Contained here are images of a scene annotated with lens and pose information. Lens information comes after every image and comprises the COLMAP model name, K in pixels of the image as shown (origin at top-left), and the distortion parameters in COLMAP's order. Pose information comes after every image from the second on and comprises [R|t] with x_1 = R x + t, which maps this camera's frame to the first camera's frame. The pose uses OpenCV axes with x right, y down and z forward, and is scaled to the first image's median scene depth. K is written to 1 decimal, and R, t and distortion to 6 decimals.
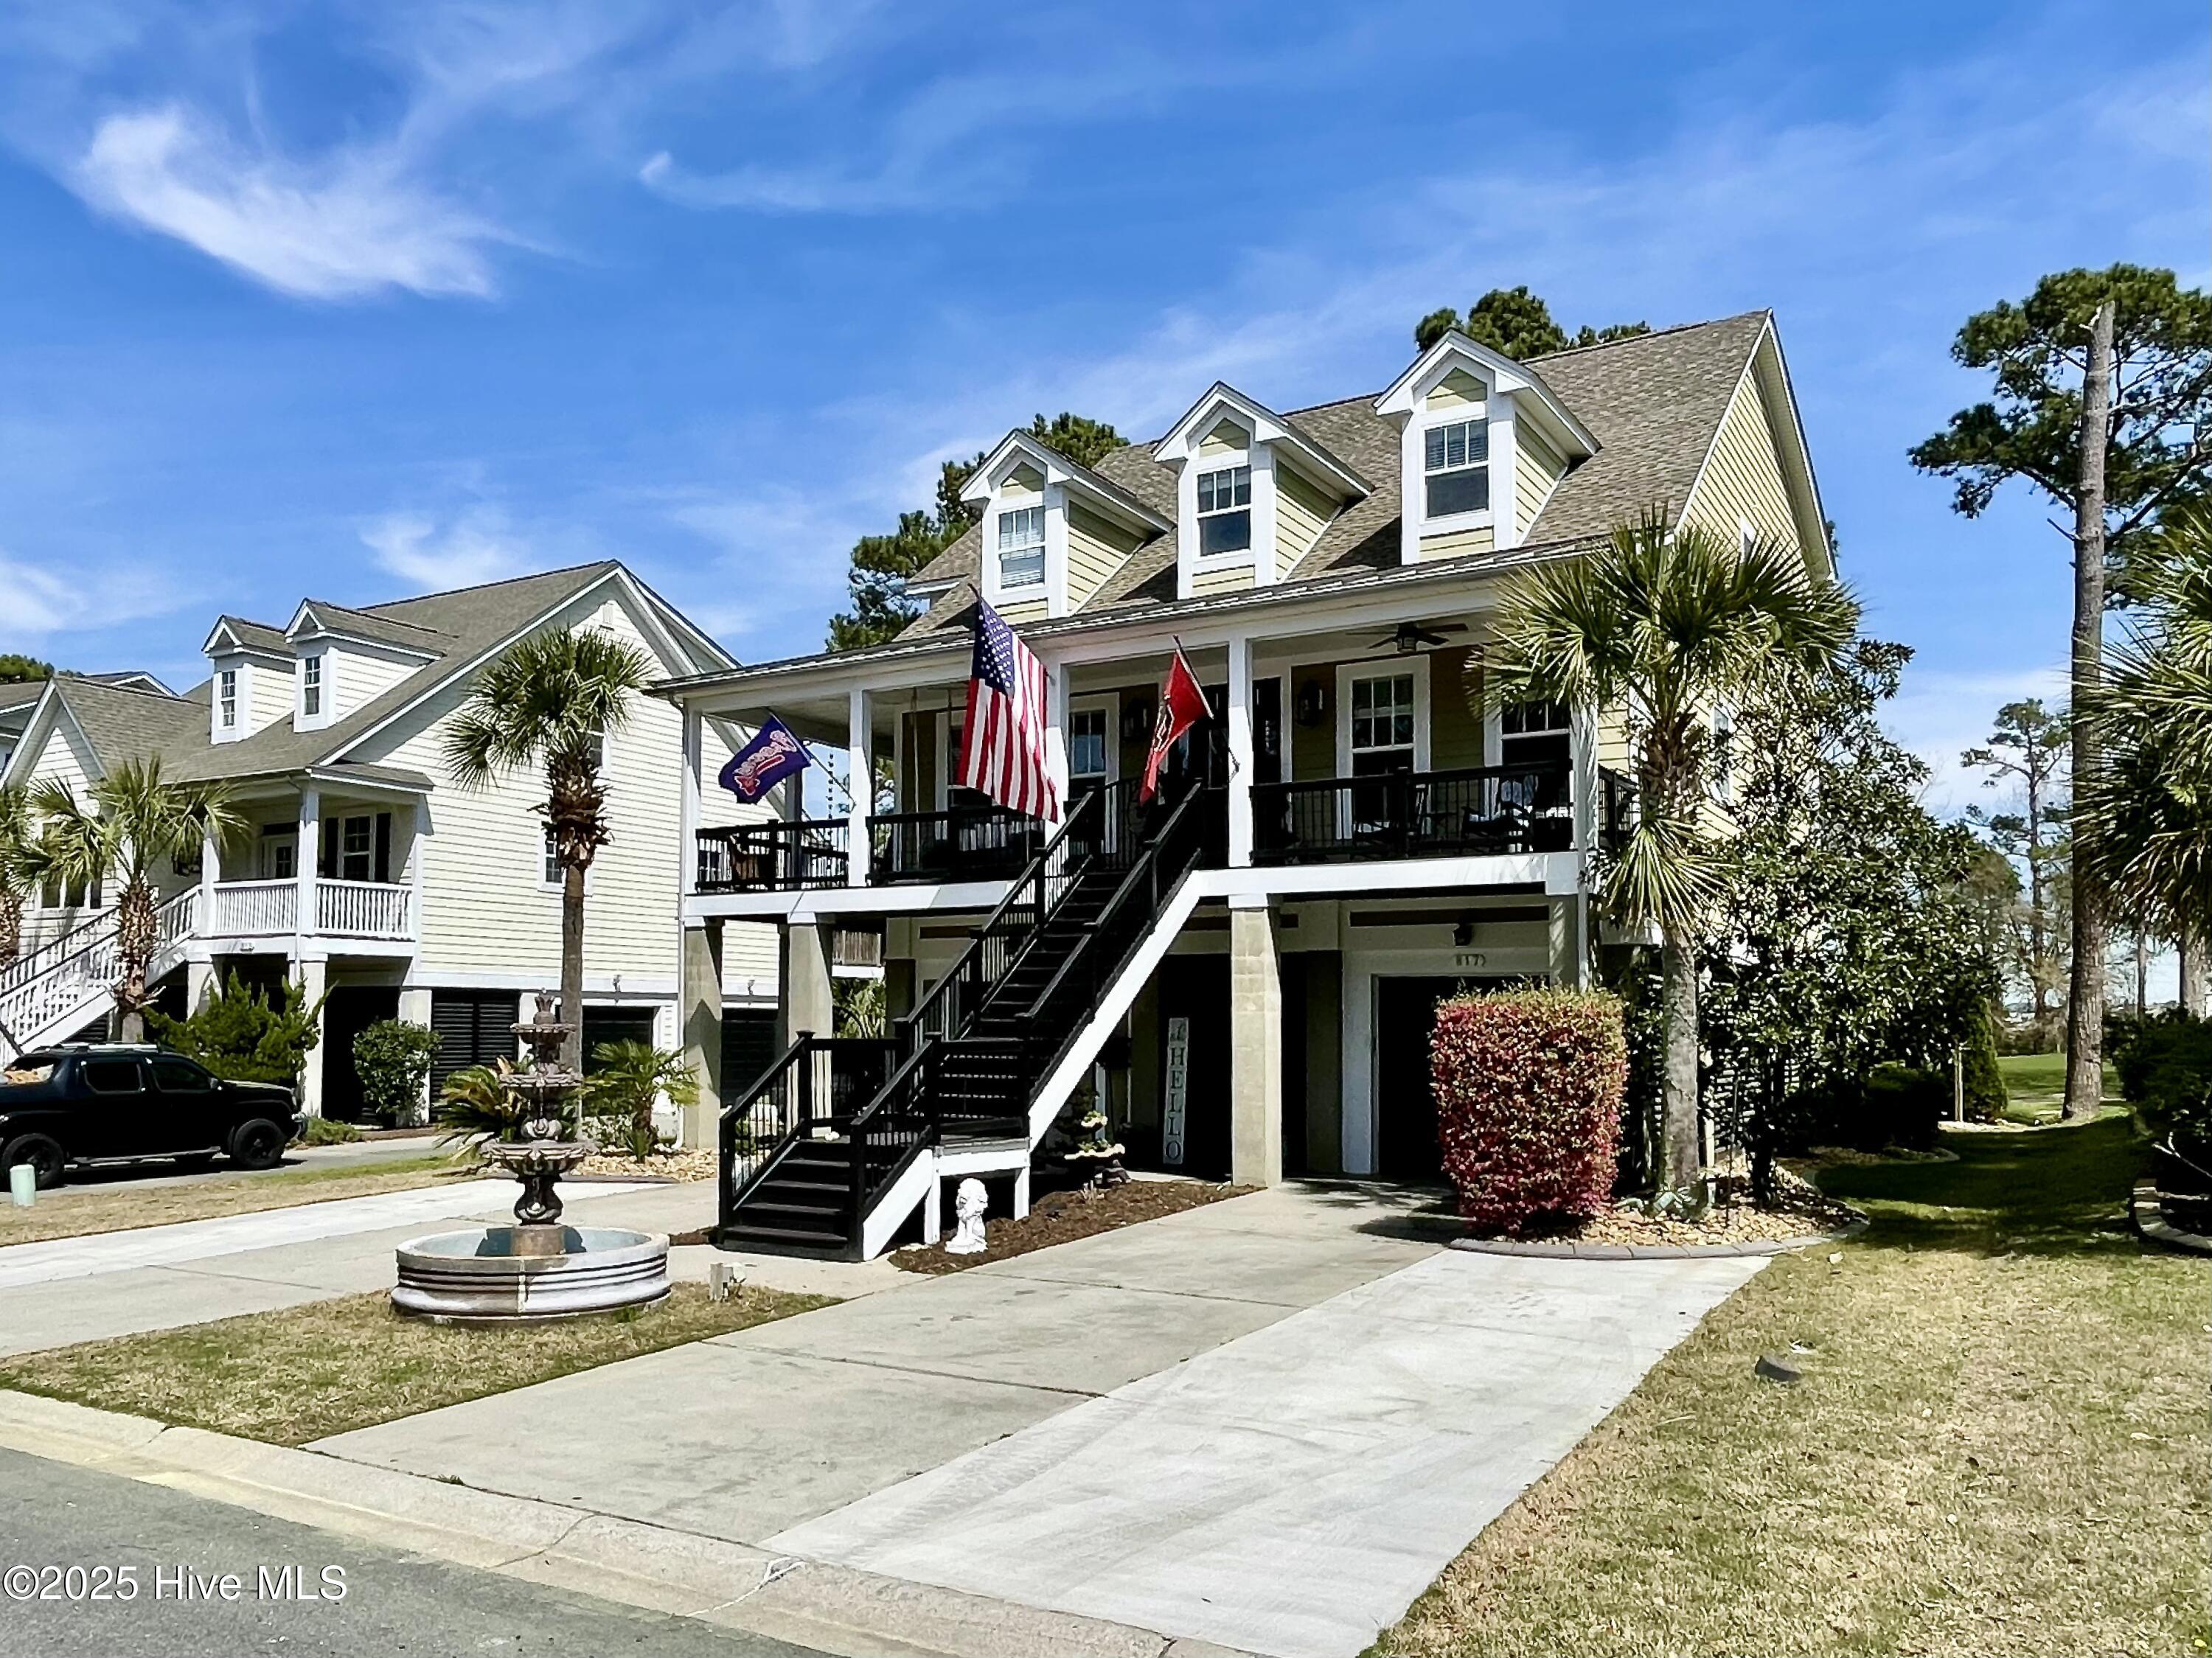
lens RADIAL K [[1438.1, 0, 1106.0], [0, 1438.1, 829.0], [0, 0, 1]] dist [0.040022, -0.054373]
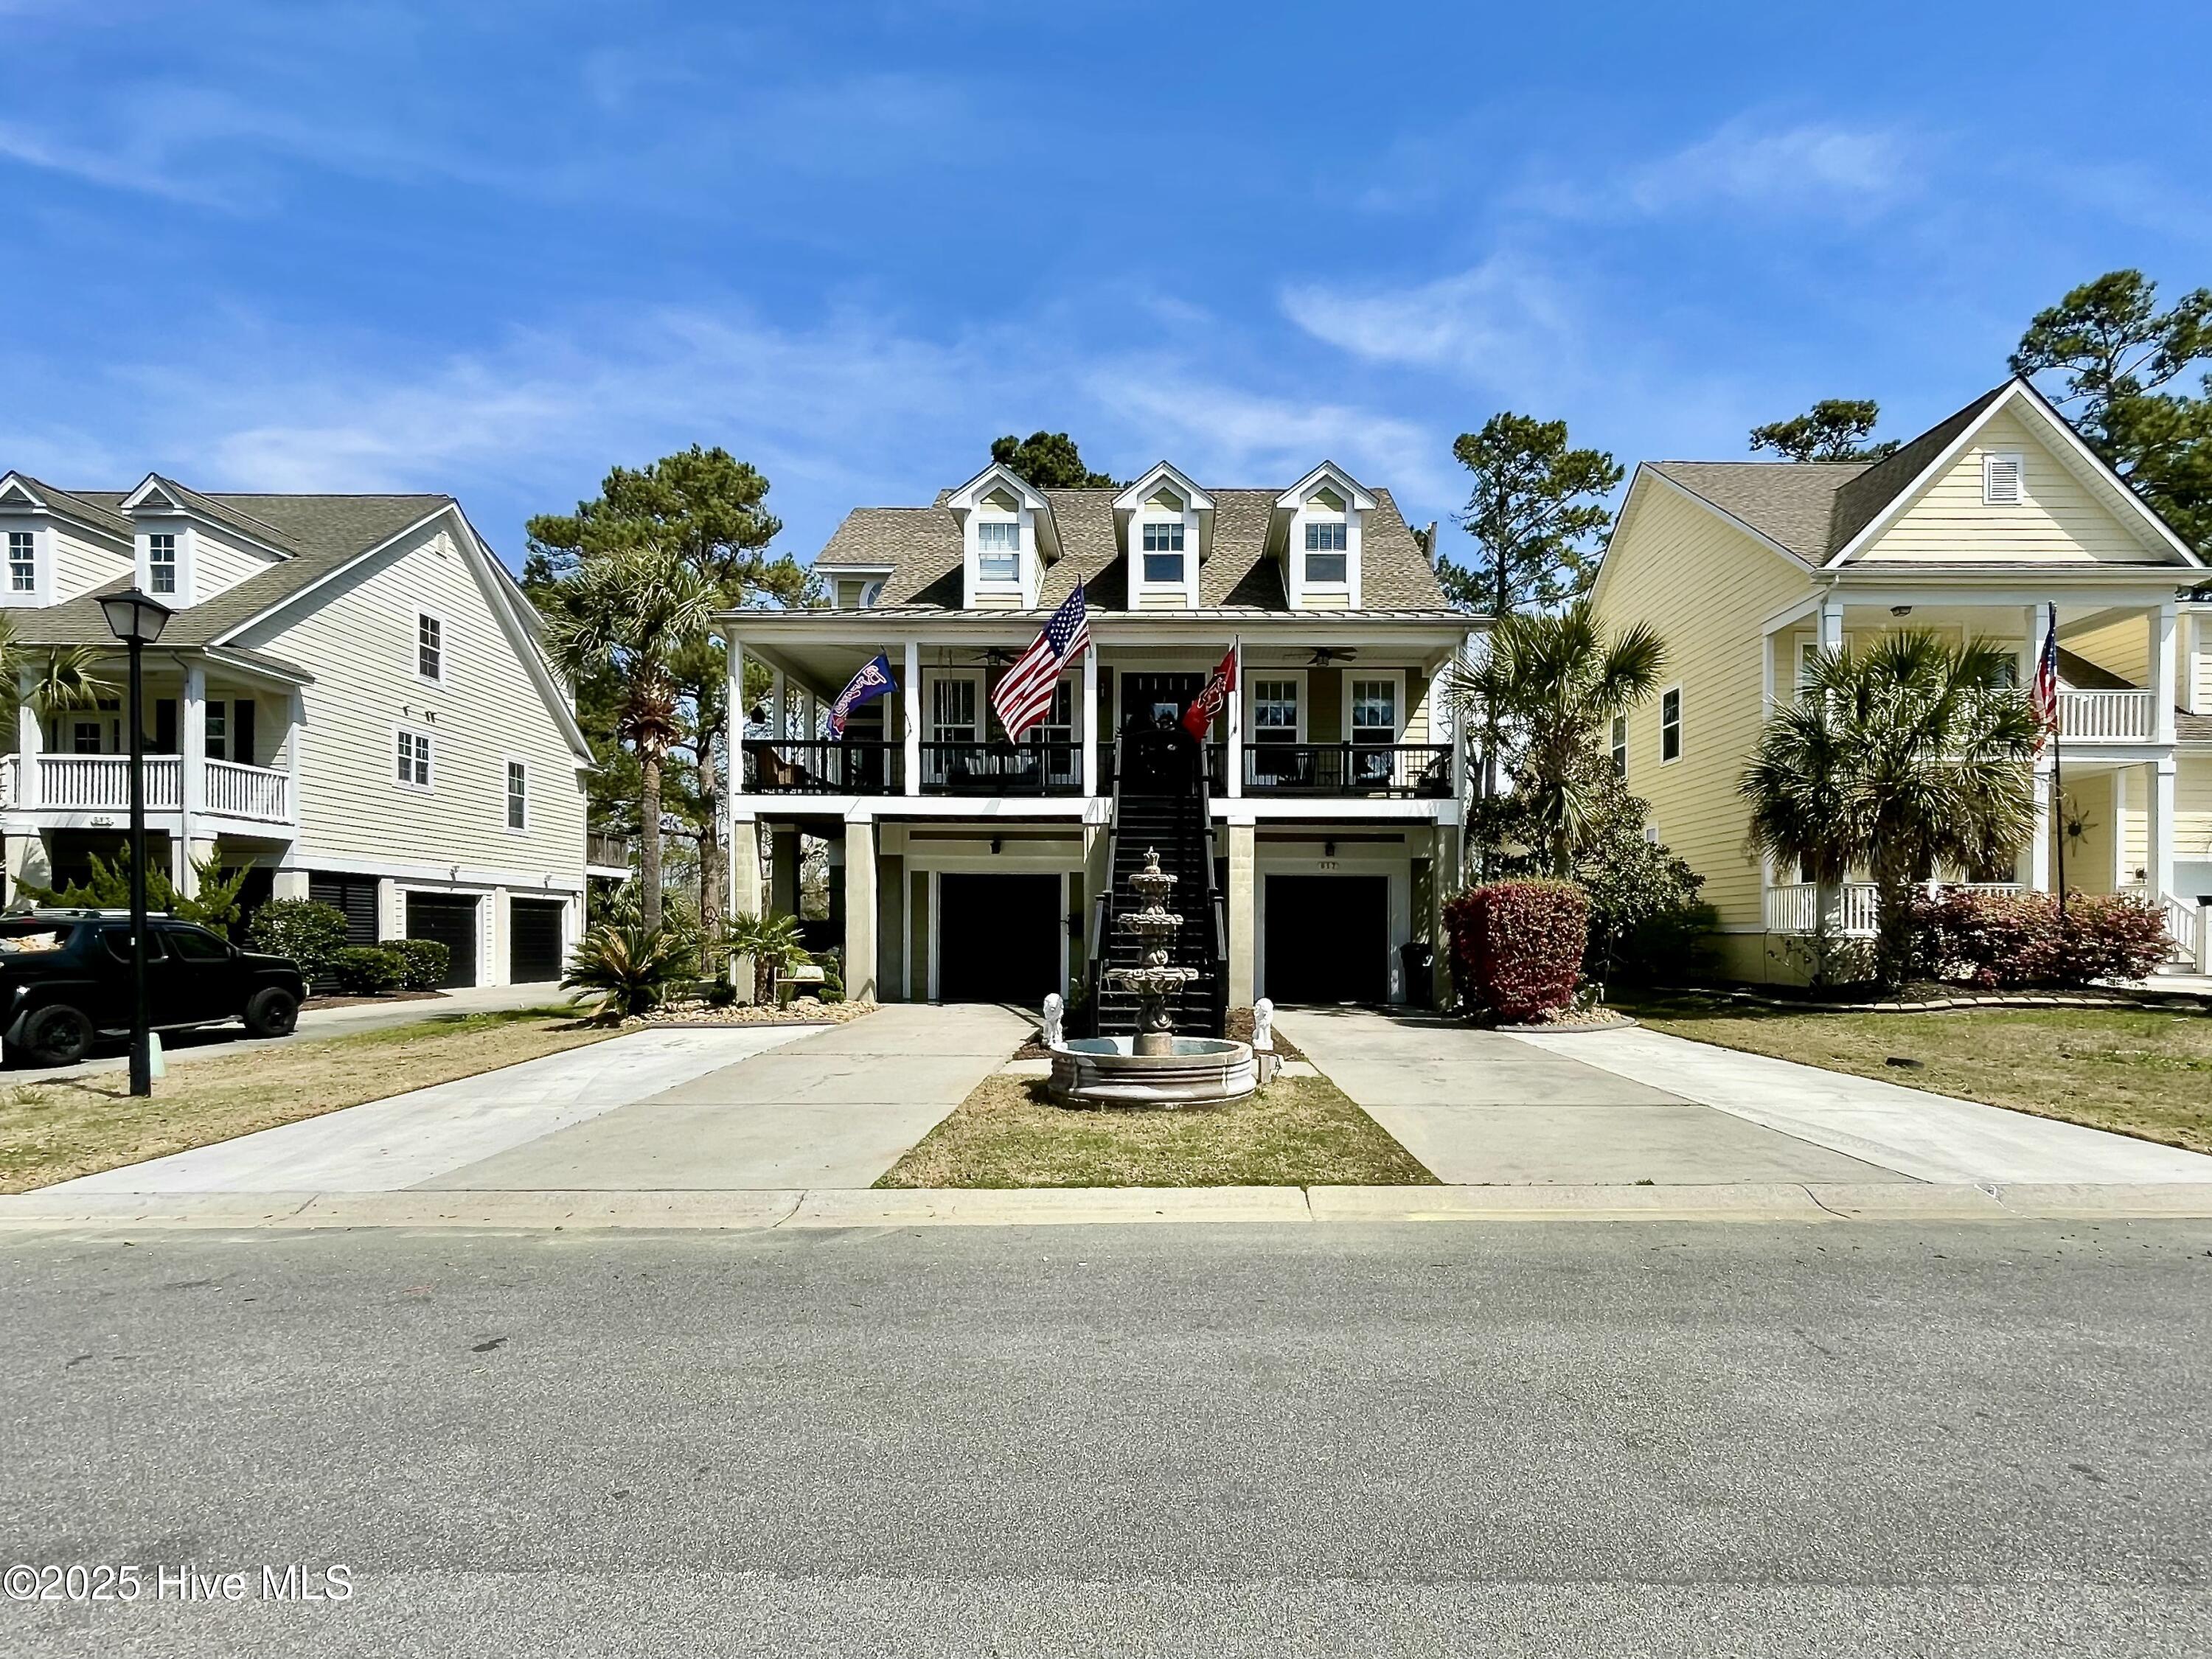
lens RADIAL K [[990.5, 0, 1110.1], [0, 990.5, 843.8], [0, 0, 1]] dist [-0.000147, 0.000313]
pose [[0.884744, 0.042156, 0.464167, -0.383148], [-0.065198, 0.997303, 0.033698, 0.037510], [-0.461494, -0.060077, 0.885107, 0.120365]]
